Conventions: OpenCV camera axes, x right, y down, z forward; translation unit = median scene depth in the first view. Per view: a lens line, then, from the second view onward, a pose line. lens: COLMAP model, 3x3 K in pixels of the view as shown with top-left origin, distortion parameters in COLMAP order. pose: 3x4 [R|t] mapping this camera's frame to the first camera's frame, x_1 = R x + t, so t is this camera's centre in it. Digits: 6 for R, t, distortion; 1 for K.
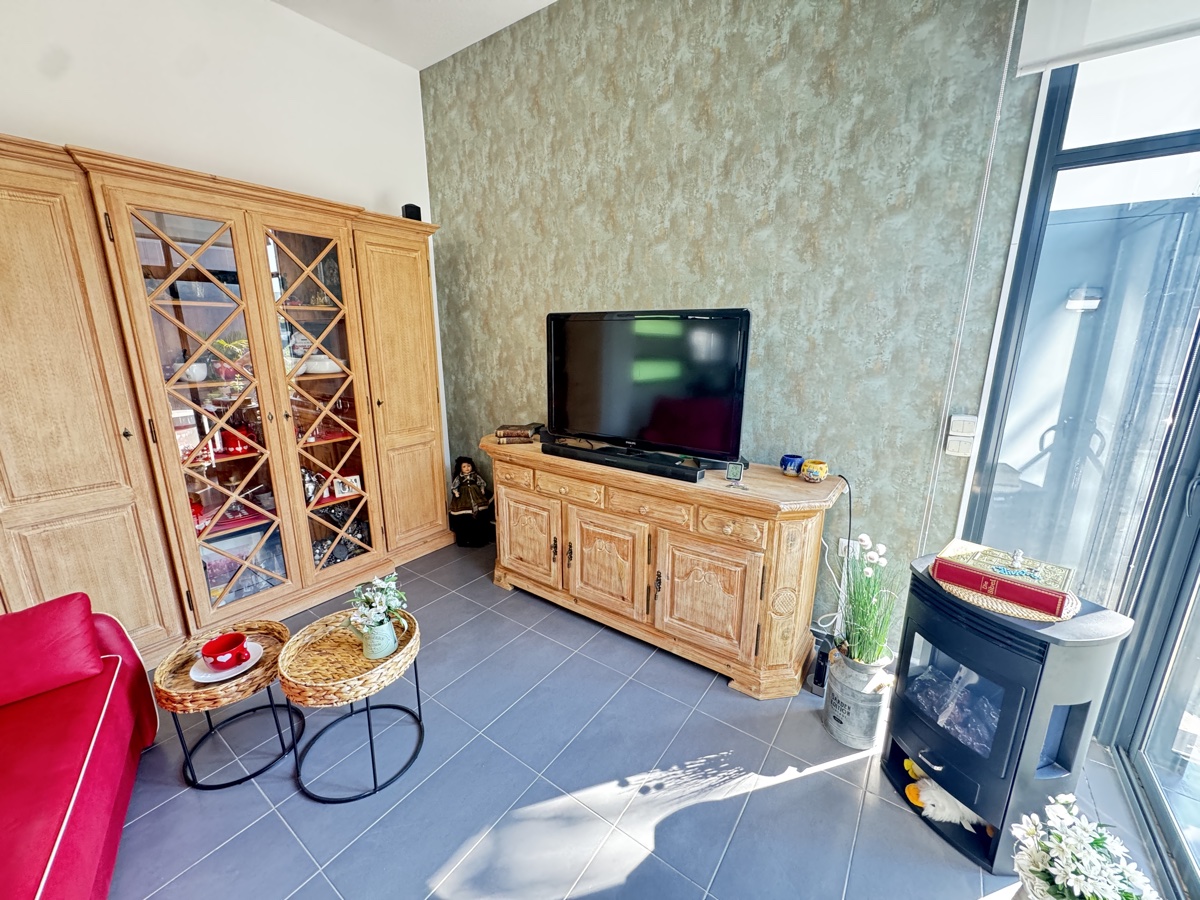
lens RADIAL K [[482.2, 0, 597.3], [0, 482.2, 450.5], [0, 0, 1]] dist [-0.002957, 0.000745]
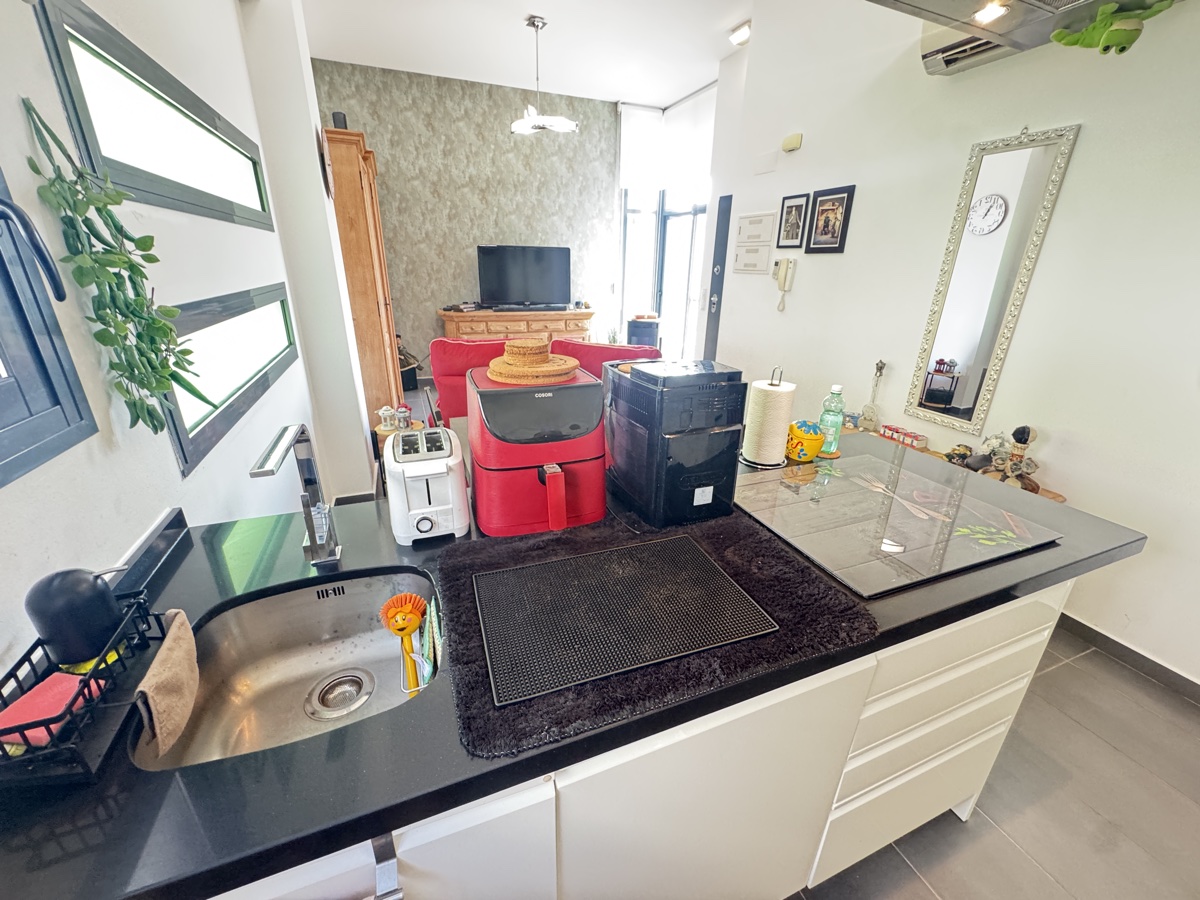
lens RADIAL K [[482.2, 0, 600.7], [0, 482.2, 449.2], [0, 0, 1]] dist [-0.002957, 0.000745]
pose [[0.535748, -0.295612, 0.790941, -1.762713], [0.182846, 0.955104, 0.233116, 0.177001], [-0.824343, 0.019729, 0.565747, -0.616908]]
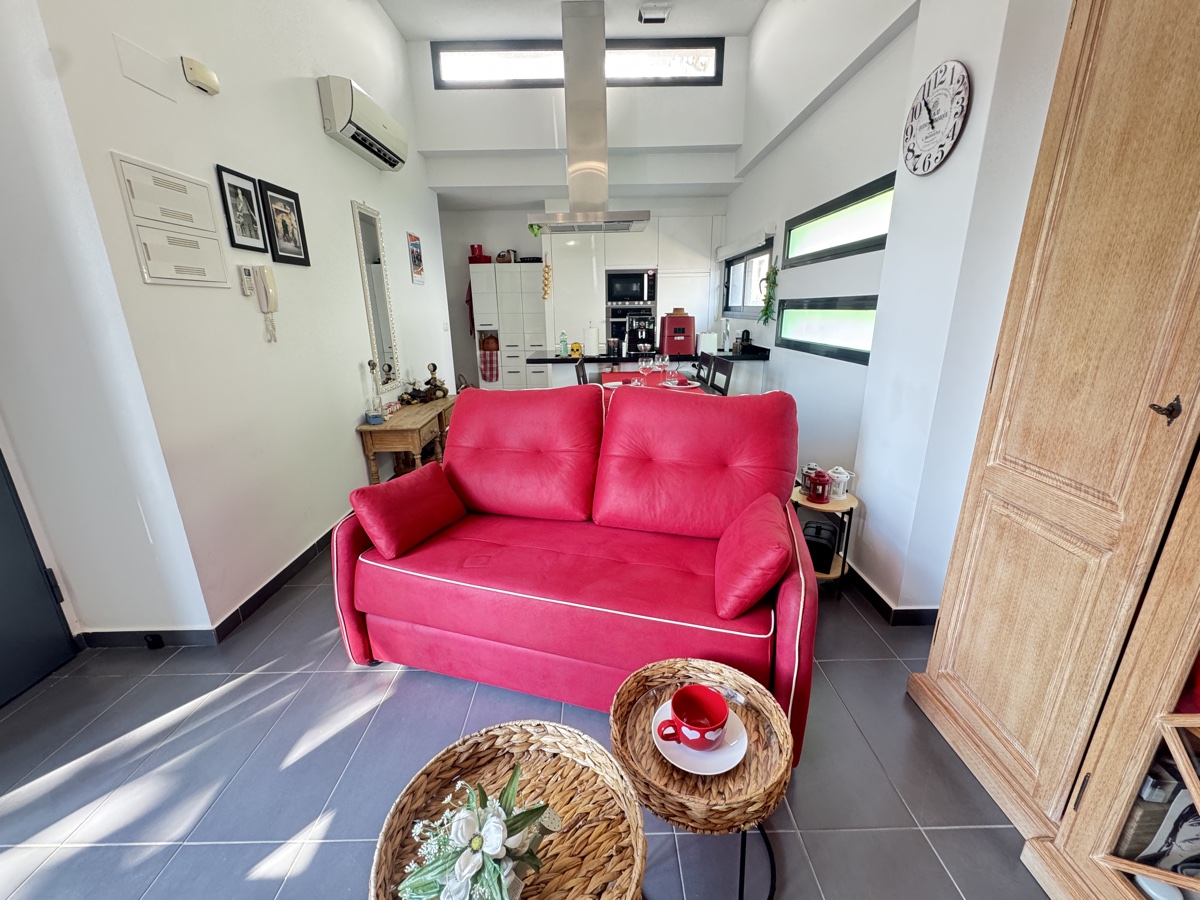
lens RADIAL K [[482.2, 0, 593.6], [0, 482.2, 453.2], [0, 0, 1]] dist [-0.002957, 0.000745]
pose [[-0.818683, 0.176021, -0.546603, -0.269731], [-0.124939, 0.874462, 0.468729, -0.111109], [0.560490, 0.452033, -0.693915, 0.815760]]
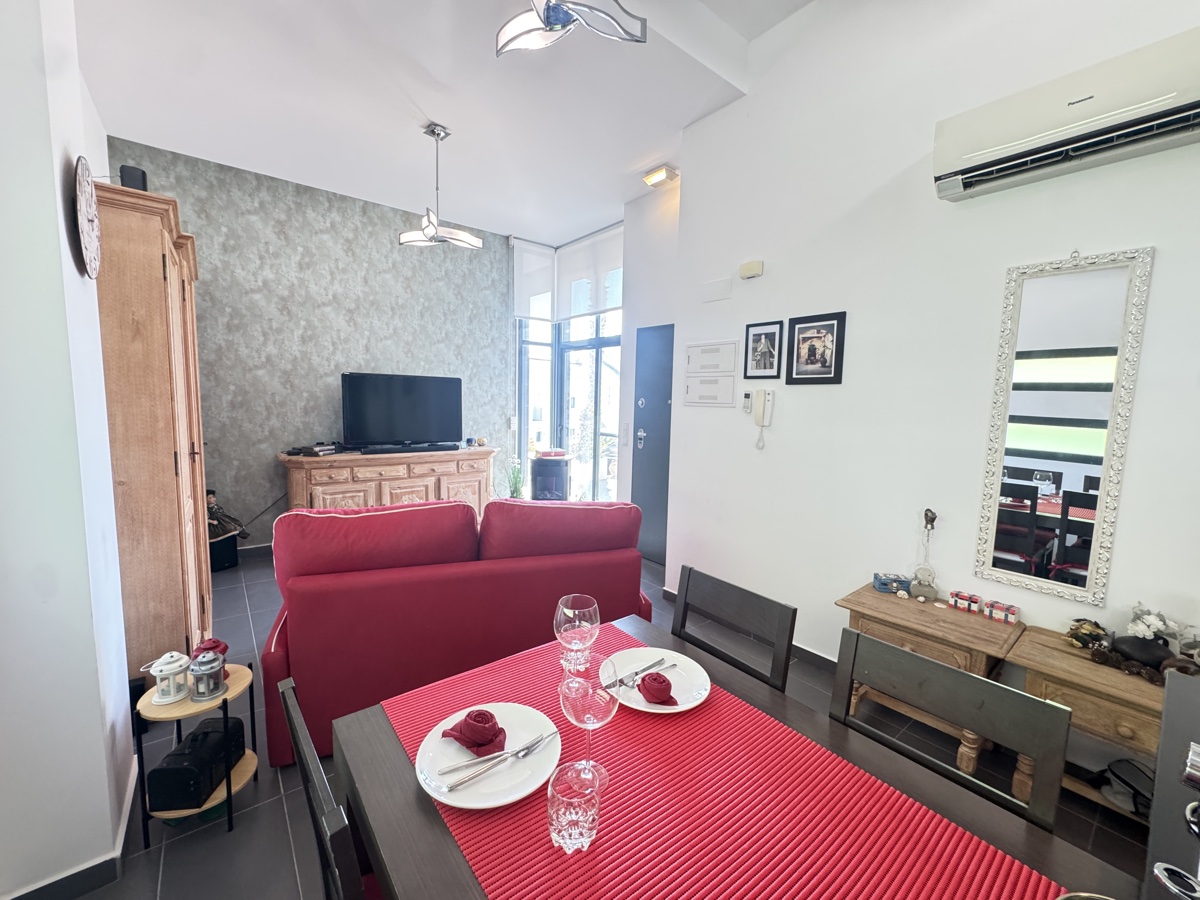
lens RADIAL K [[482.2, 0, 600.4], [0, 482.2, 449.5], [0, 0, 1]] dist [-0.002957, 0.000745]
pose [[0.268508, -0.093268, 0.958751, -1.488840], [0.207374, 0.977561, 0.037020, 0.096410], [-0.940691, 0.188880, 0.281825, -0.243547]]
